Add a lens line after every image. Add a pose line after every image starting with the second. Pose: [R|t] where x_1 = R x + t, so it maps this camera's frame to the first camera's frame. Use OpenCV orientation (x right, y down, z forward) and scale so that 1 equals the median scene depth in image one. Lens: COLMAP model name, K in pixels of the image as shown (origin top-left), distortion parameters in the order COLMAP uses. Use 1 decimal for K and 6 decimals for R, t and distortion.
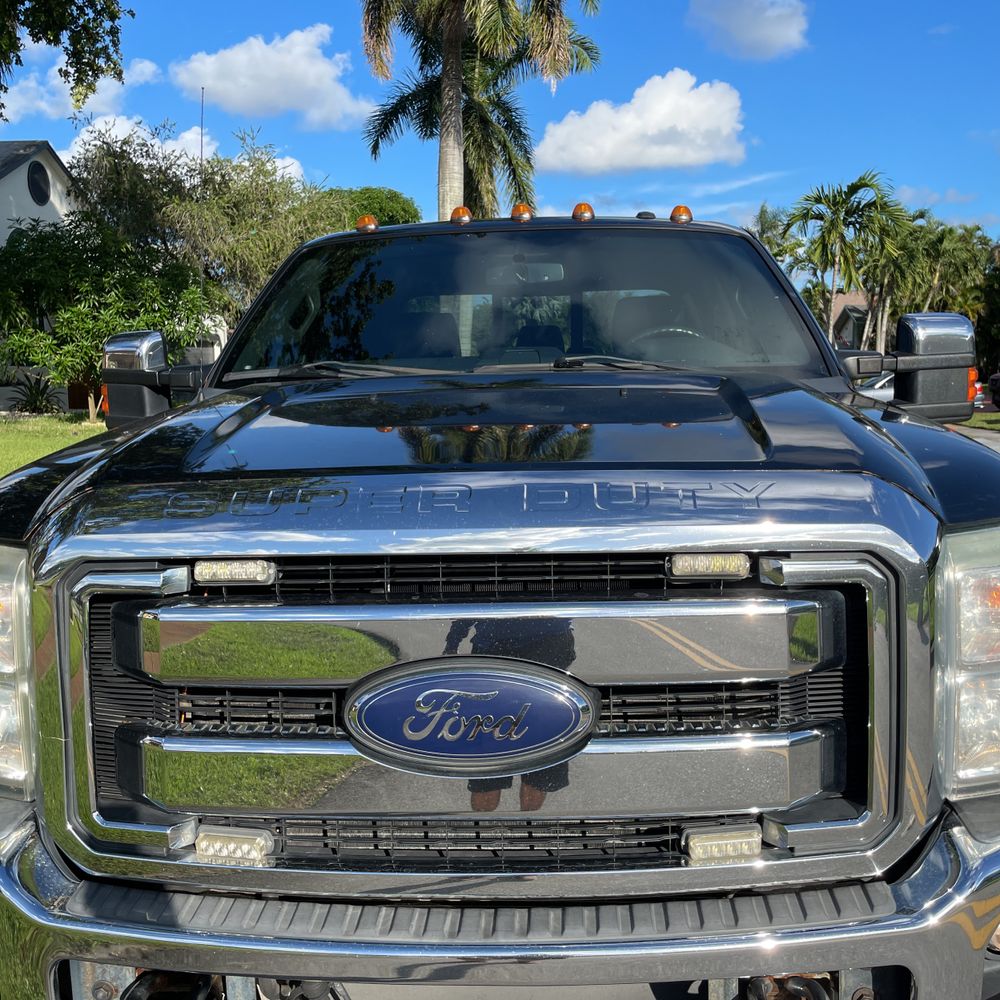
lens RADIAL K [[995.5, 0, 512.5], [0, 995.5, 501.7], [0, 0, 1]] dist [0.104626, -0.109779]
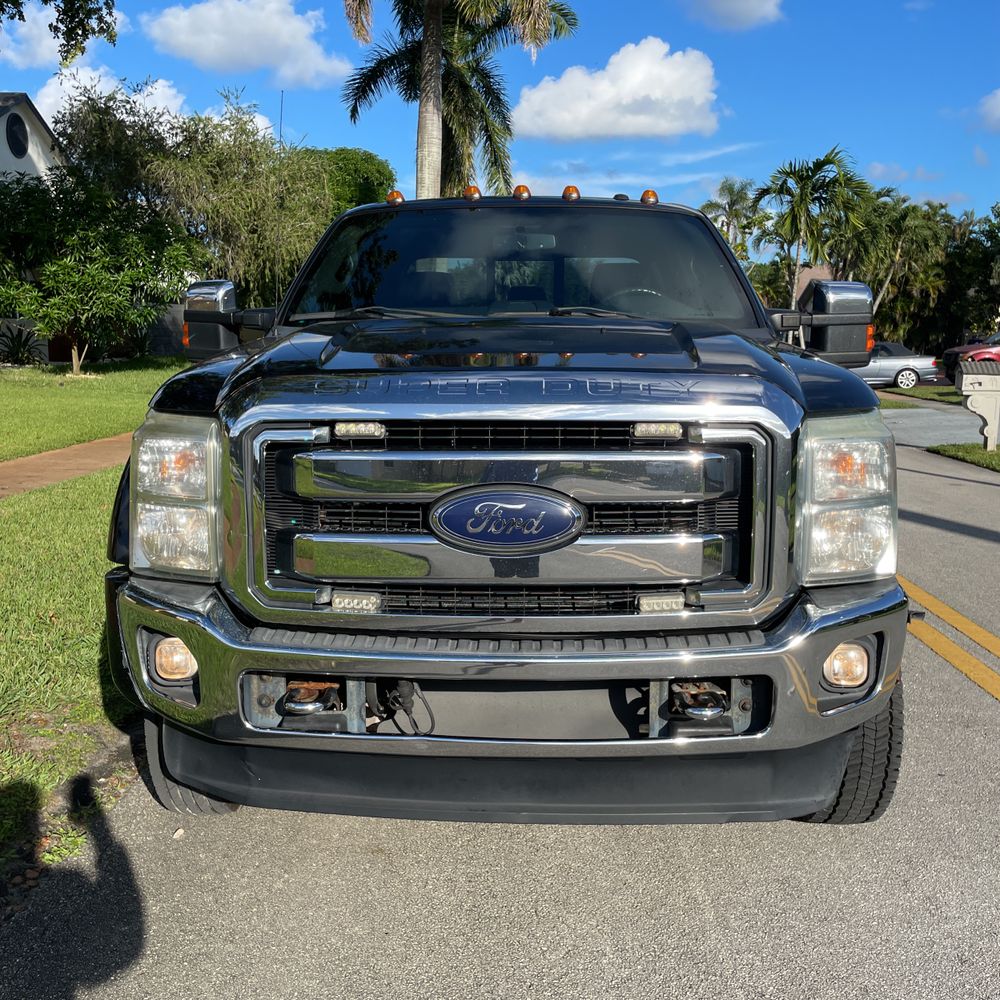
lens RADIAL K [[995.1, 0, 504.0], [0, 995.1, 501.0], [0, 0, 1]] dist [0.086886, -0.076884]
pose [[0.999466, 0.019364, 0.026327, -0.006080], [-0.020205, 0.999282, 0.032040, 0.008791], [-0.025688, -0.032555, 0.999140, -0.040452]]
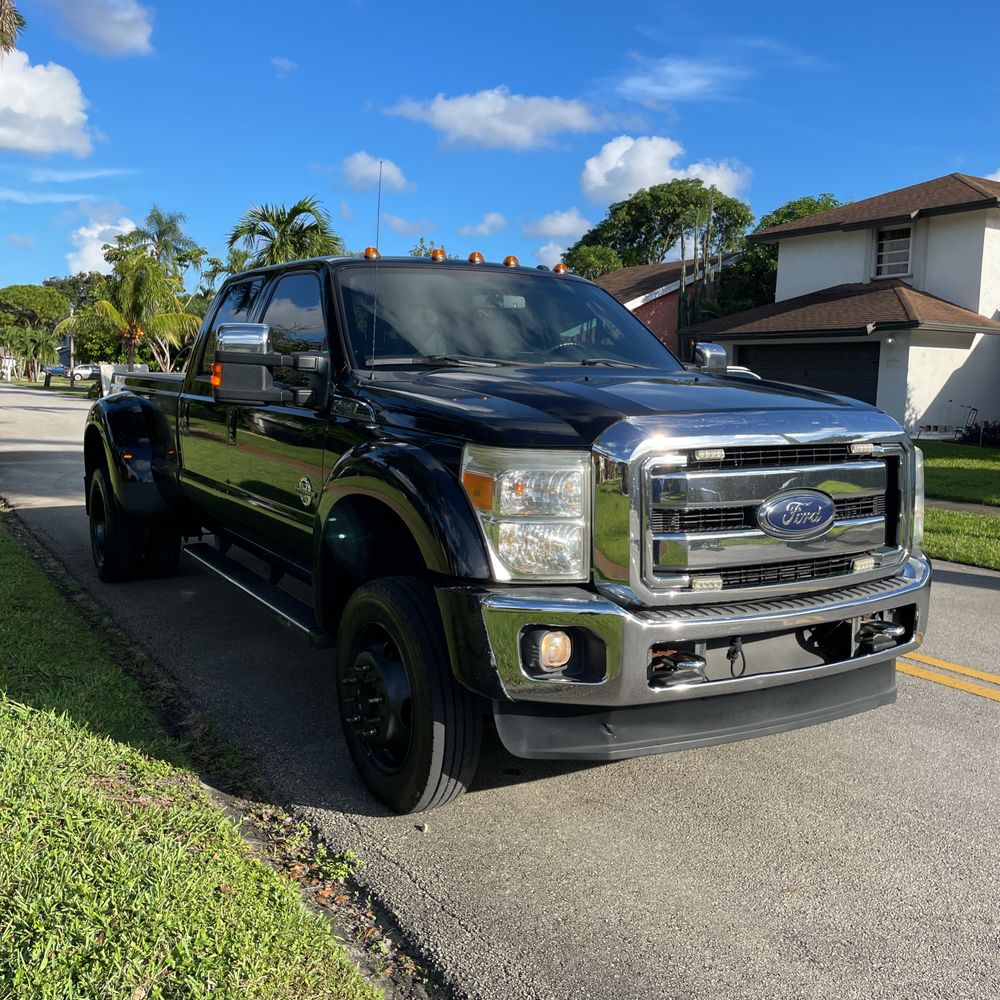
lens RADIAL K [[1008.6, 0, 499.6], [0, 1008.6, 495.8], [0, 0, 1]] dist [0.062188, -0.103393]
pose [[0.832432, -0.031271, 0.553243, -0.127866], [0.038294, 0.999266, -0.001136, 0.009831], [-0.552802, 0.022132, 0.833019, -0.038200]]
